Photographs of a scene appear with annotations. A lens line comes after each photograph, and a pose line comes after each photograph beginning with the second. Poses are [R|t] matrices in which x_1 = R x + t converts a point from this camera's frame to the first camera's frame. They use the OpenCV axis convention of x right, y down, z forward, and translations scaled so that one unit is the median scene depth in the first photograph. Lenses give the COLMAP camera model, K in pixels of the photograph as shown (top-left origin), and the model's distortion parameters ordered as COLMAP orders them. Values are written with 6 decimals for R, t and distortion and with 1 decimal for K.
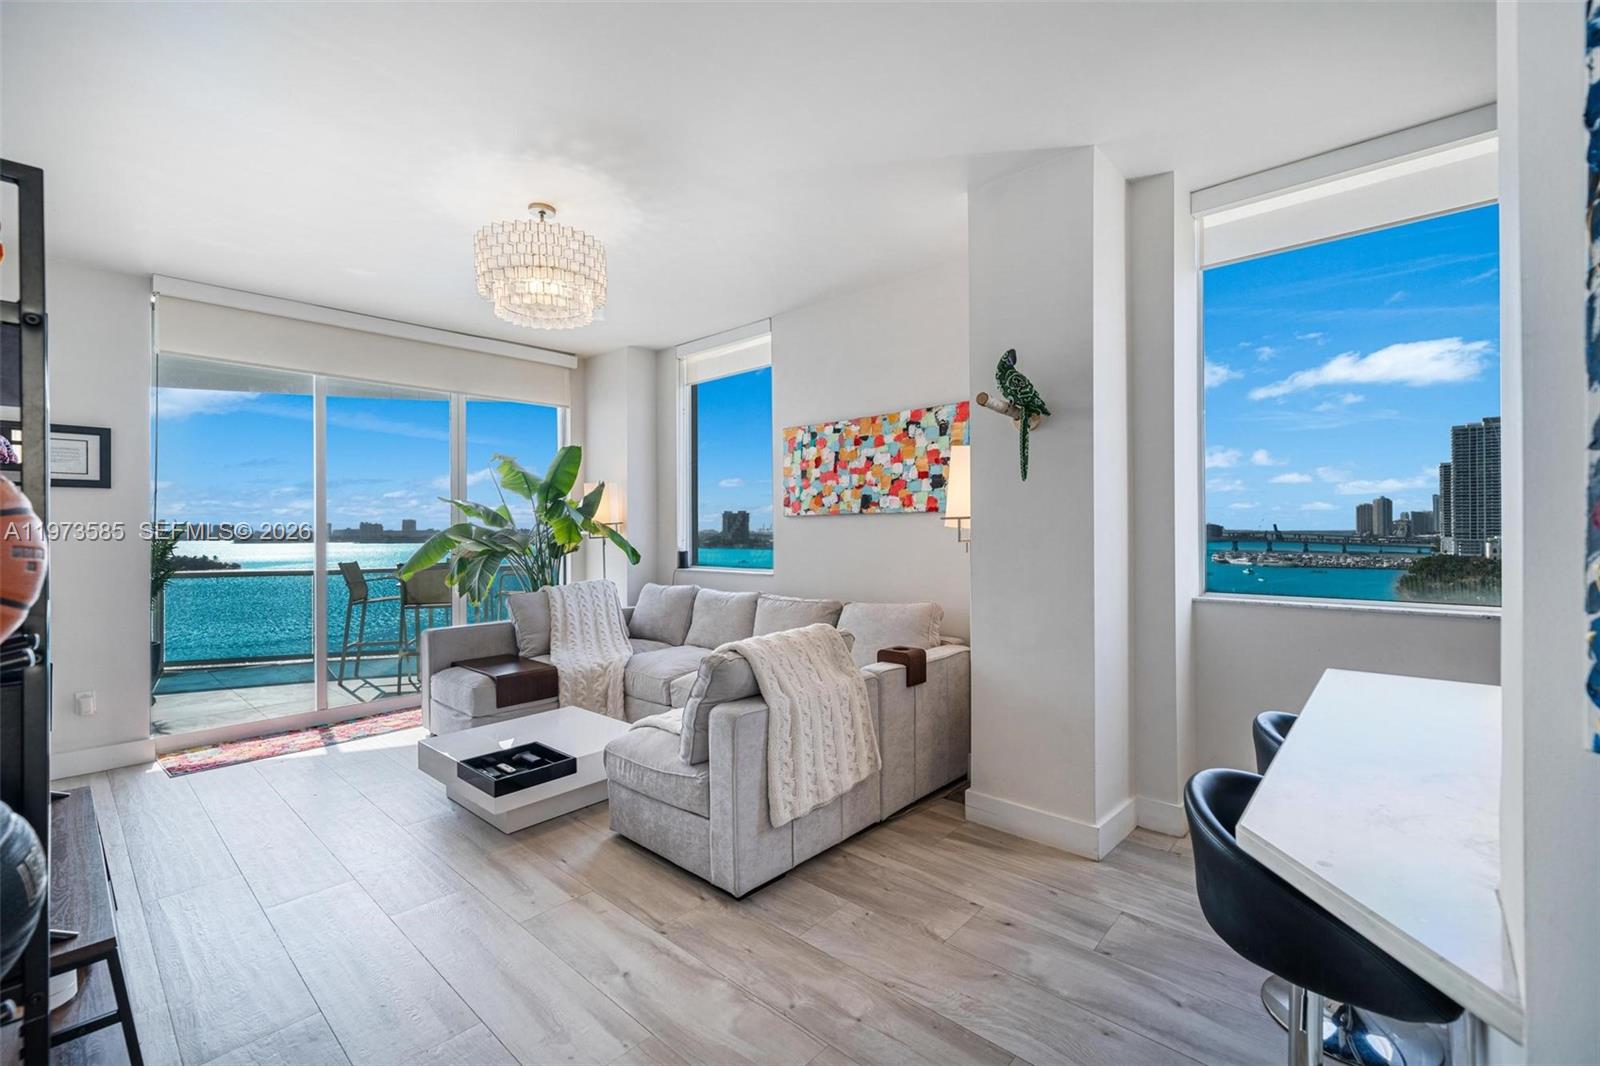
lens RADIAL K [[705.1, 0, 797.4], [0, 705.1, 528.9], [0, 0, 1]] dist [0.008859, 0.001325]
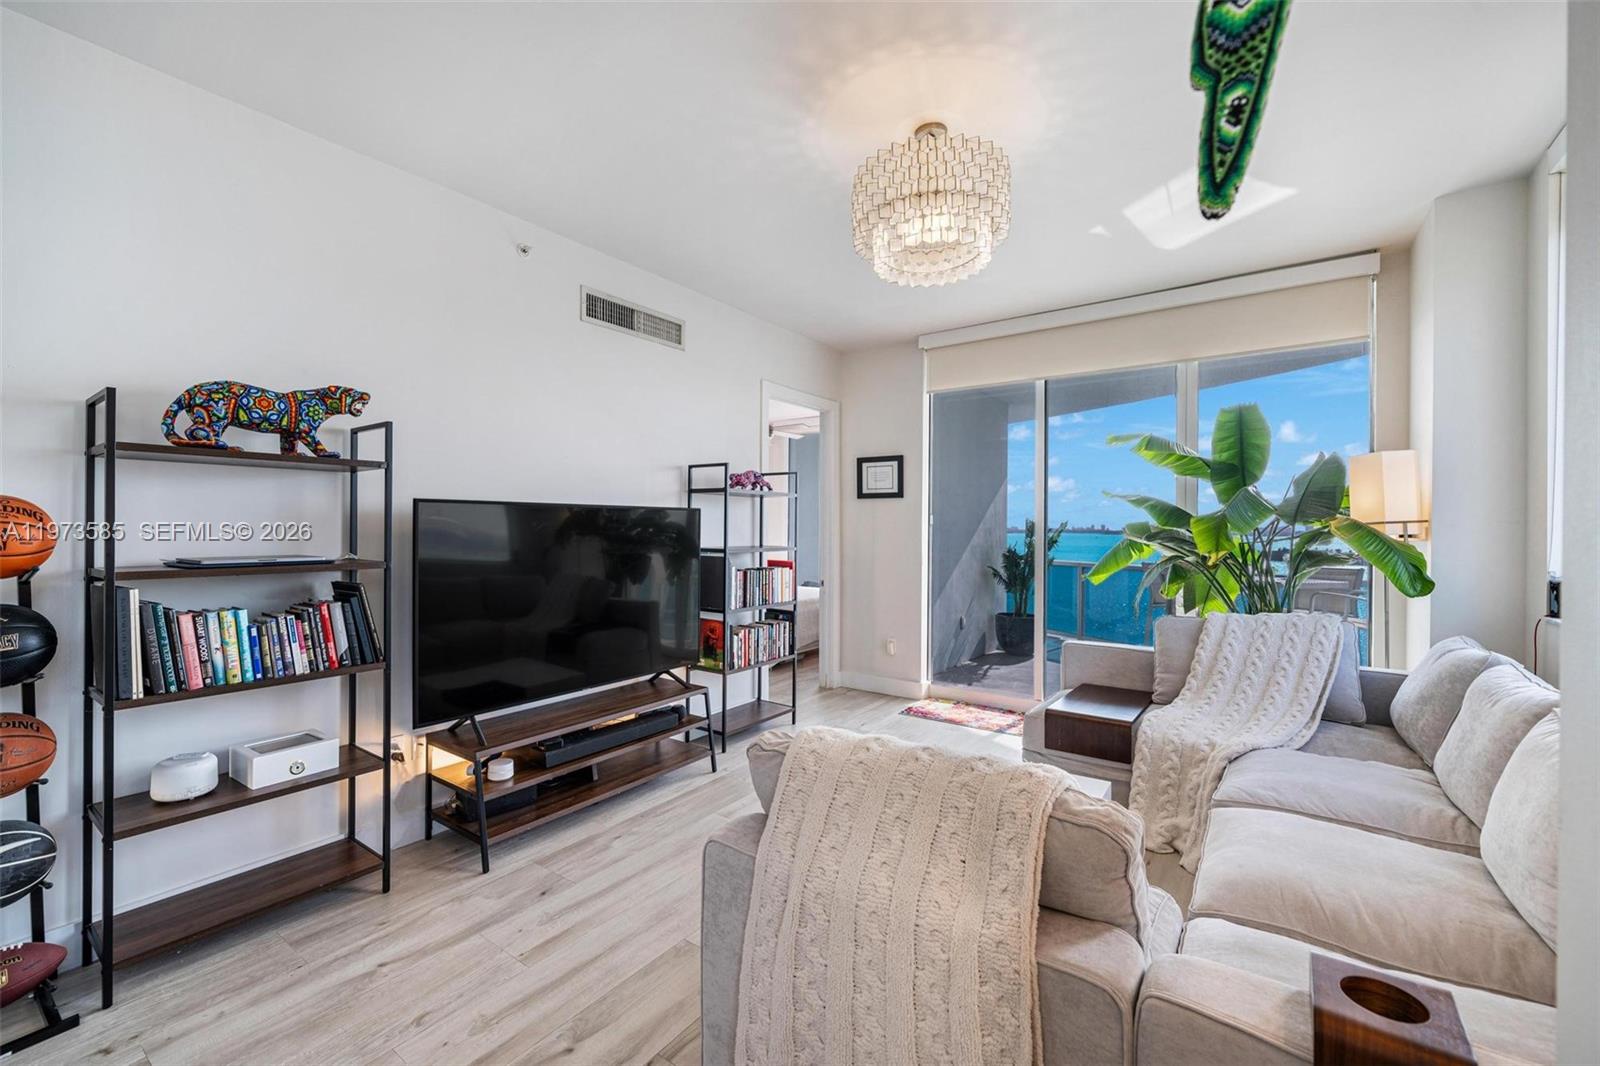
lens RADIAL K [[661.4, 0, 787.4], [0, 661.4, 528.4], [0, 0, 1]] dist [0.002202, -0.000118]
pose [[0.110526, 0.009097, -0.993832, 0.272617], [-0.005597, 0.999948, 0.008531, -0.005548], [0.993857, 0.004620, 0.110571, 0.553254]]
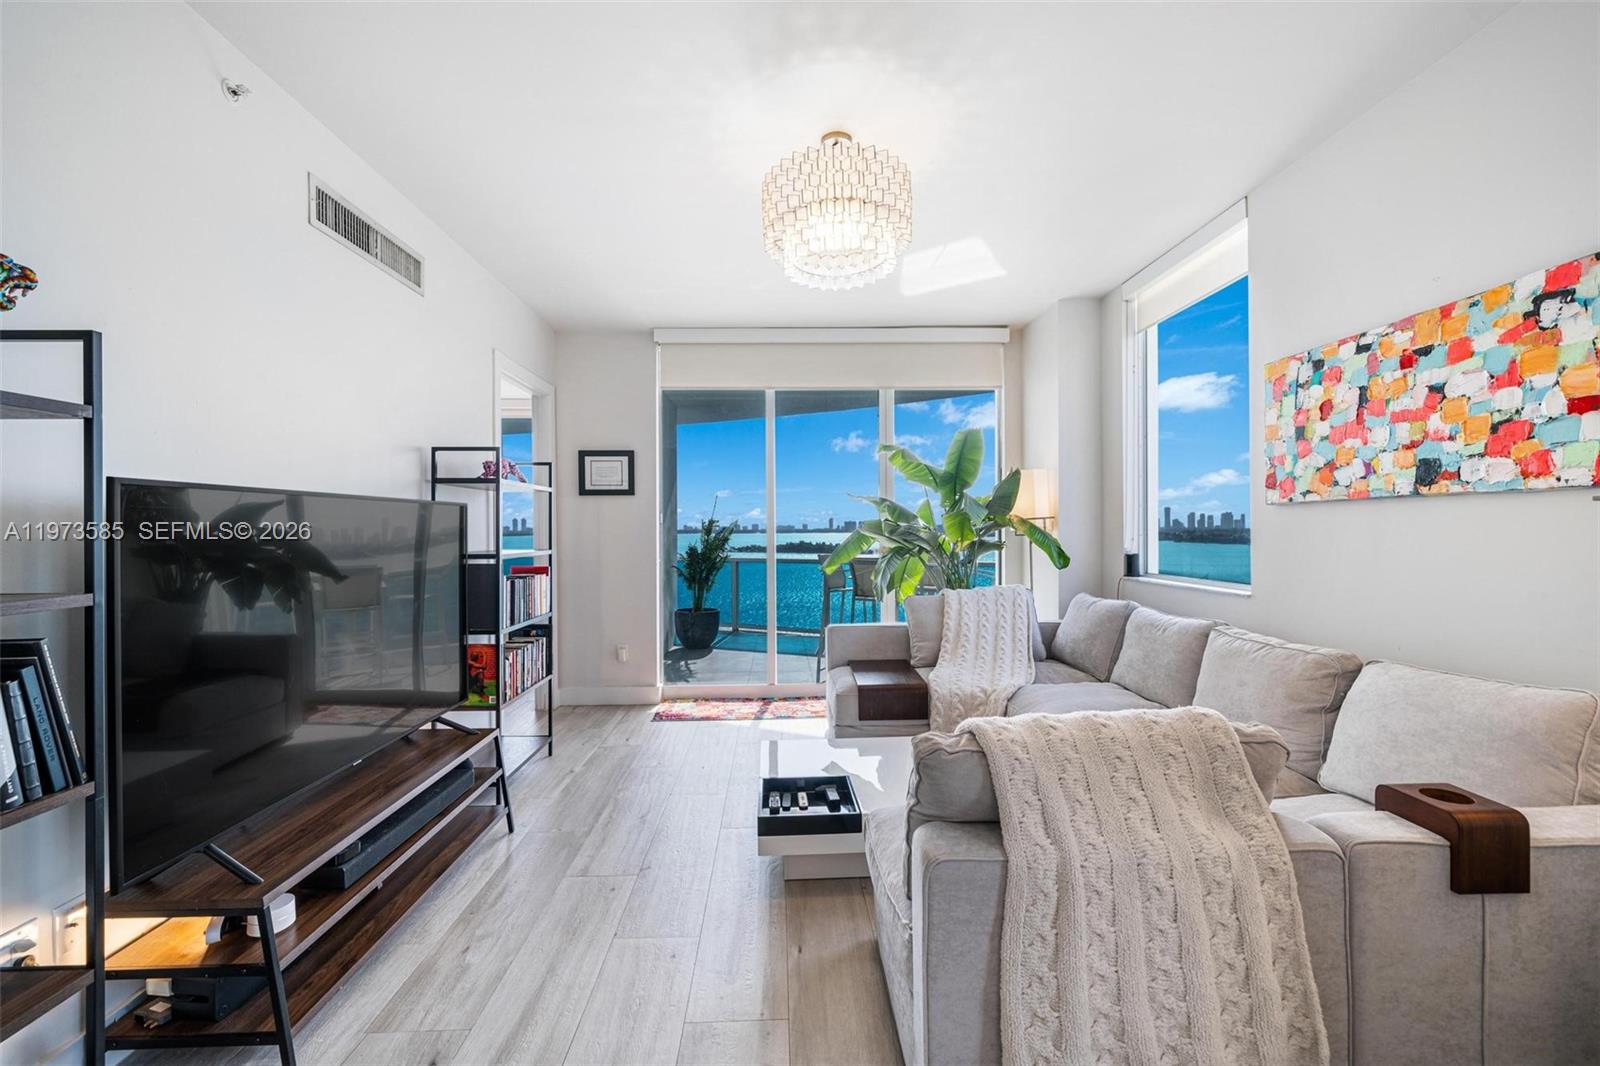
lens RADIAL K [[661.4, 0, 790.7], [0, 661.4, 527.6], [0, 0, 1]] dist [0.002202, -0.000118]
pose [[0.693689, 0.001542, -0.720273, 0.119243], [0.002545, 0.999986, 0.004592, -0.000914], [0.720270, -0.005018, 0.693675, 0.306596]]
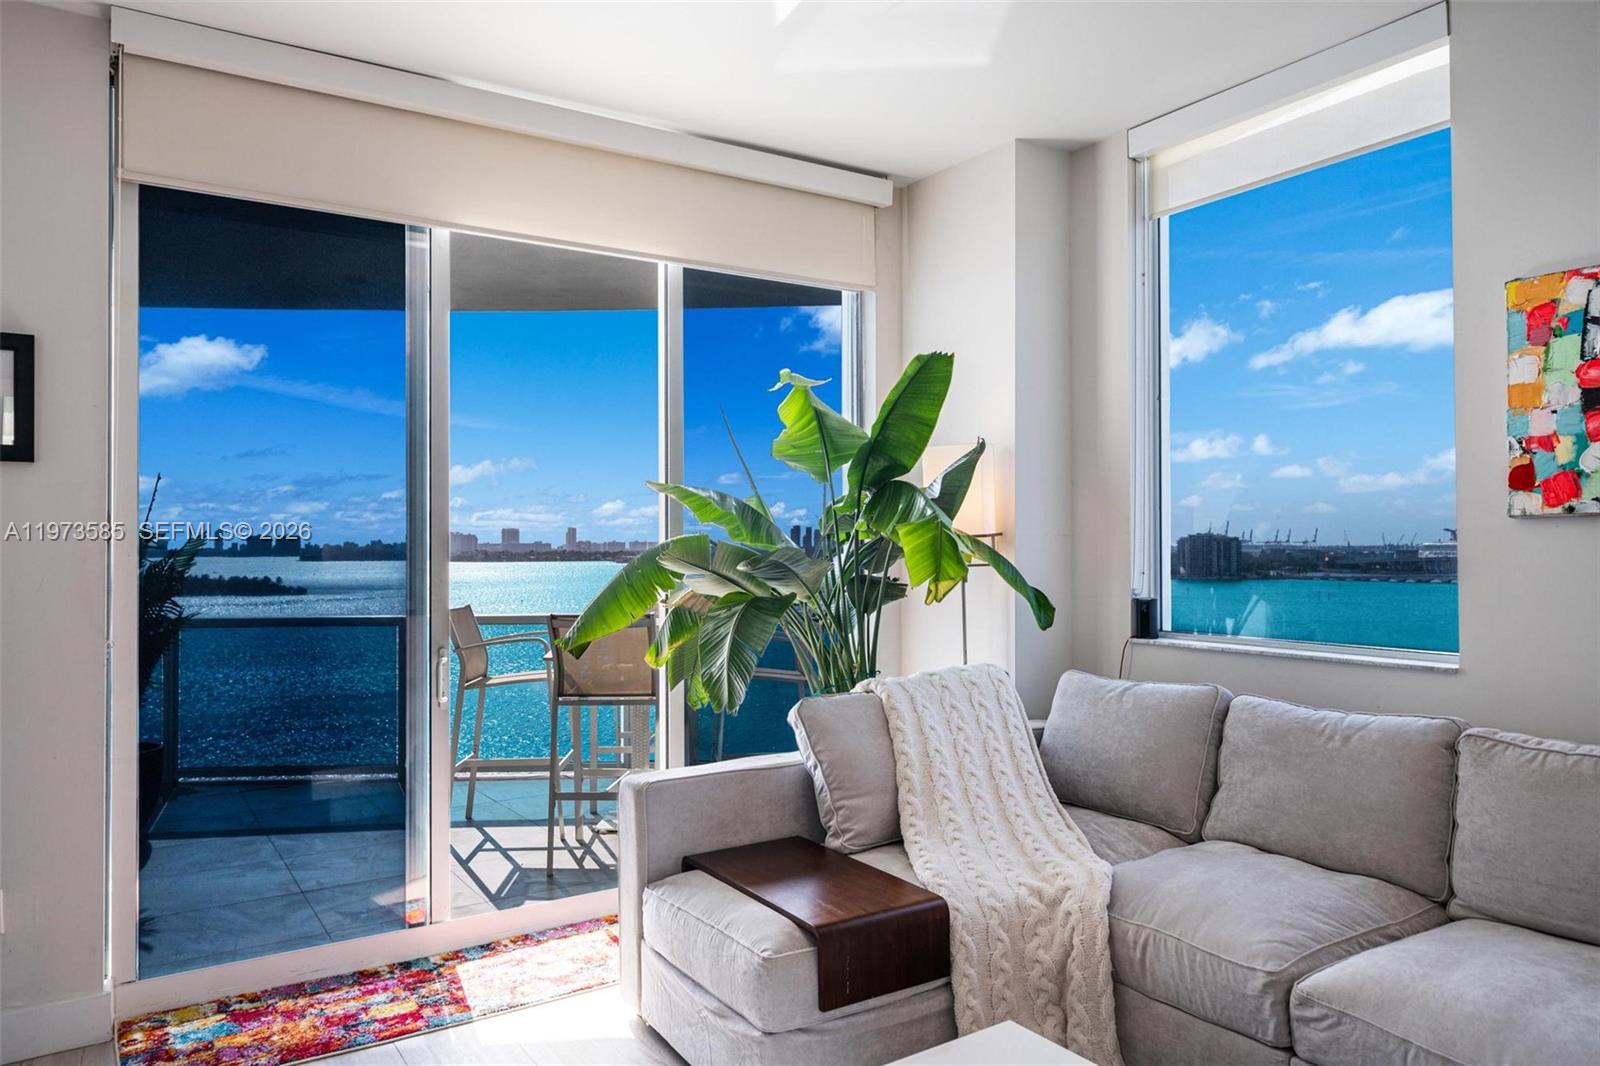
lens RADIAL K [[1073.5, 0, 786.1], [0, 1073.5, 534.3], [0, 0, 1]] dist [0.001201, -0.002229]
pose [[0.969590, -0.000476, -0.244734, -0.268477], [-0.001138, 0.999979, -0.006453, -0.004420], [0.244732, 0.006536, 0.969569, 0.379194]]
